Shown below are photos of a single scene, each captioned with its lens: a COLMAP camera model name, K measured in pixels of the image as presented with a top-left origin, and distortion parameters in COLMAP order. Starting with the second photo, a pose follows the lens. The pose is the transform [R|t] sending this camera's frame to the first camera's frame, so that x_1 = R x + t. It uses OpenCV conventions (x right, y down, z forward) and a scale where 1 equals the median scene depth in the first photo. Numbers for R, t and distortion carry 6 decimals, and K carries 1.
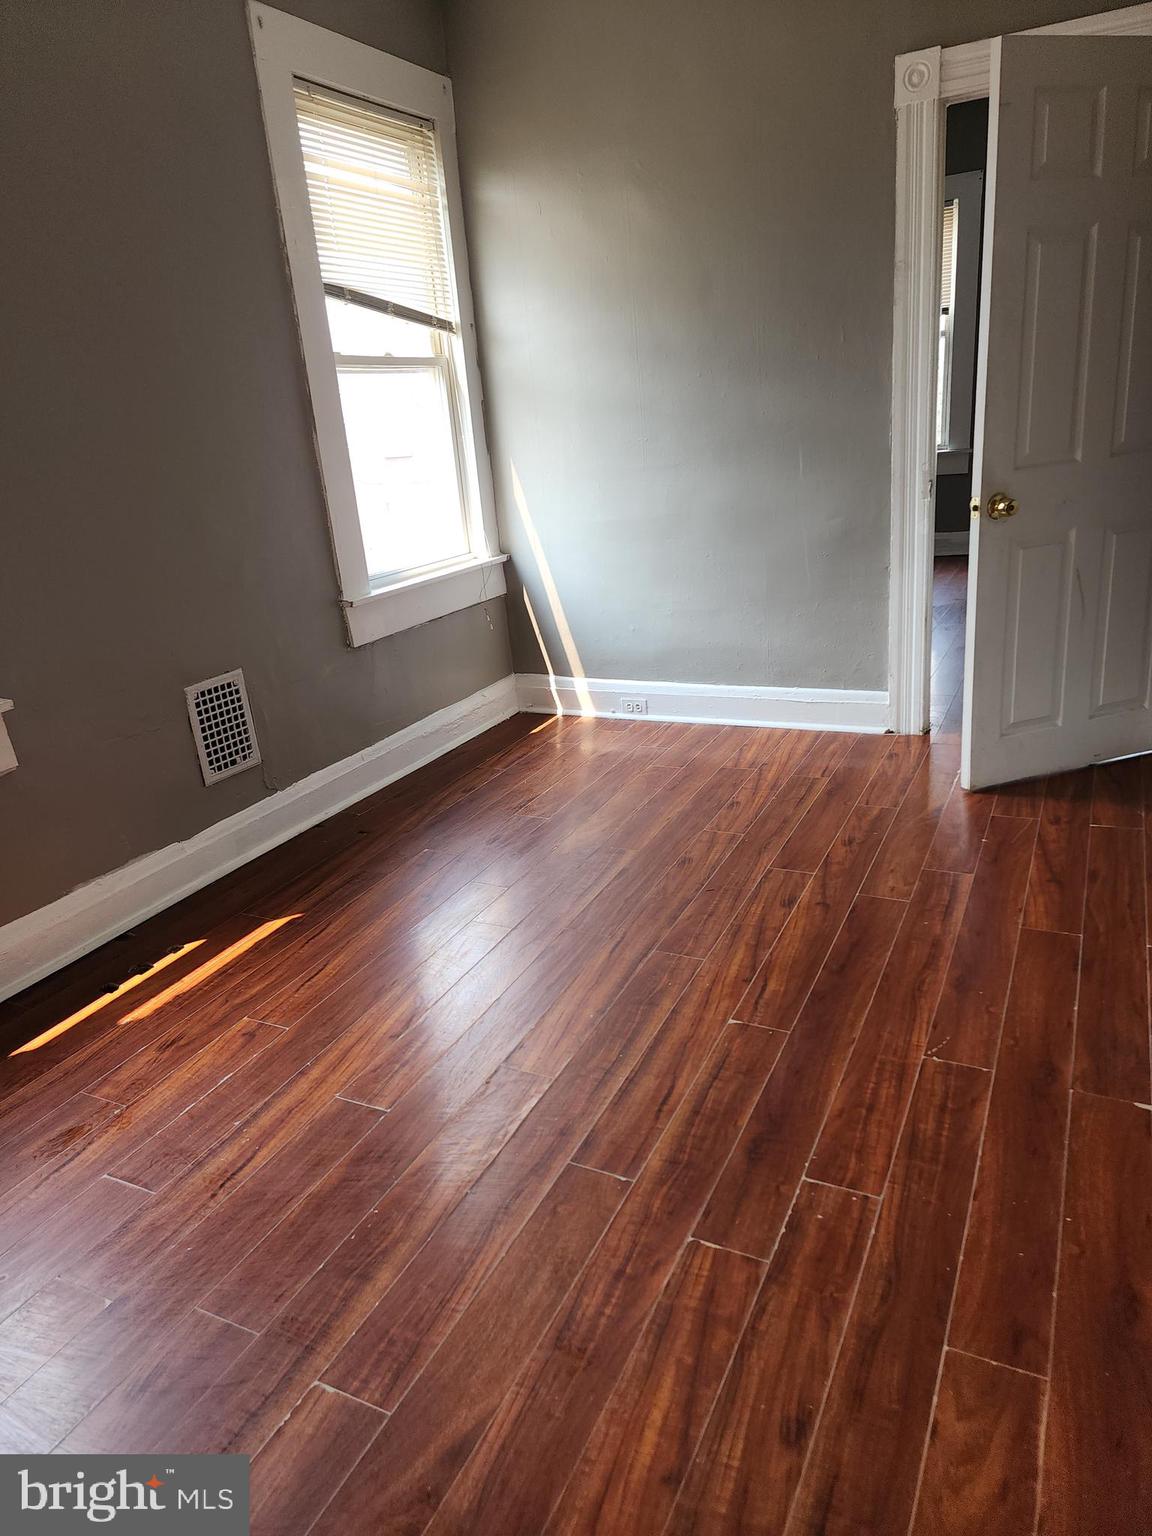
lens RADIAL K [[1019.1, 0, 580.1], [0, 1019.1, 748.1], [0, 0, 1]] dist [0.089915, -0.070708]
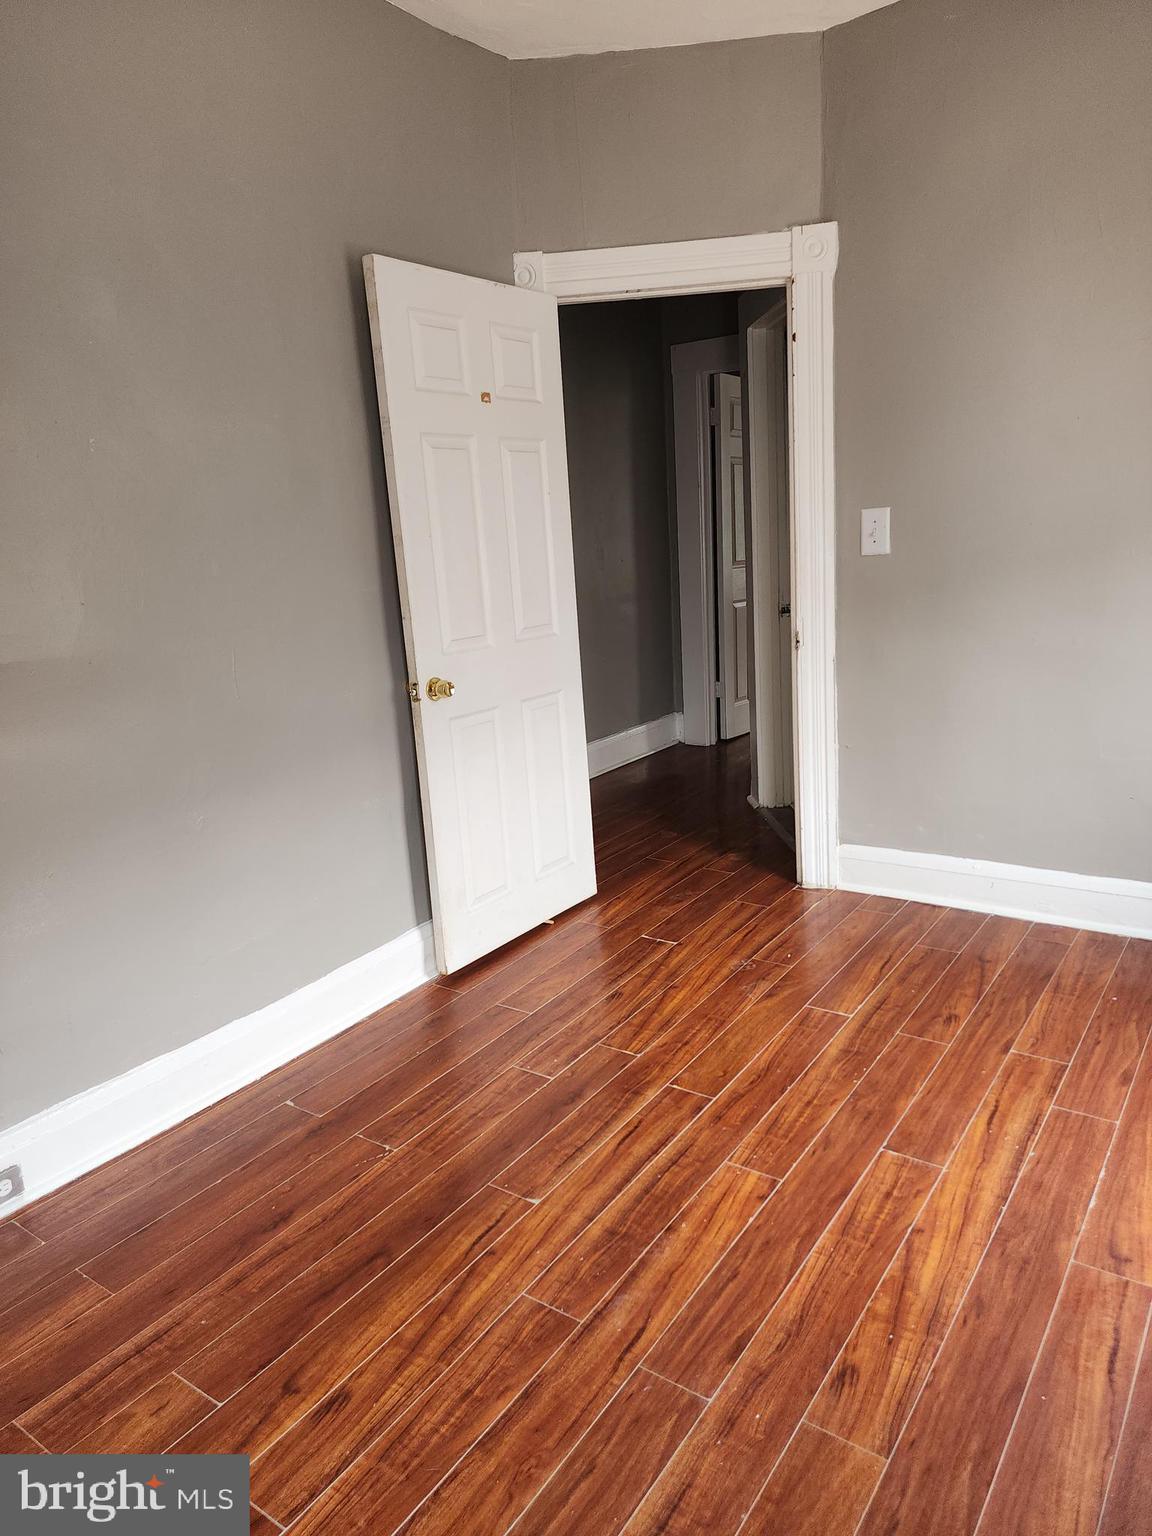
lens RADIAL K [[1019.1, 0, 580.1], [0, 1019.1, 748.1], [0, 0, 1]] dist [0.089915, -0.070708]
pose [[-0.975851, 0.115006, 0.185710, -0.127176], [0.193041, 0.851916, 0.486799, -0.595437], [-0.102224, 0.510893, -0.853545, 1.745244]]
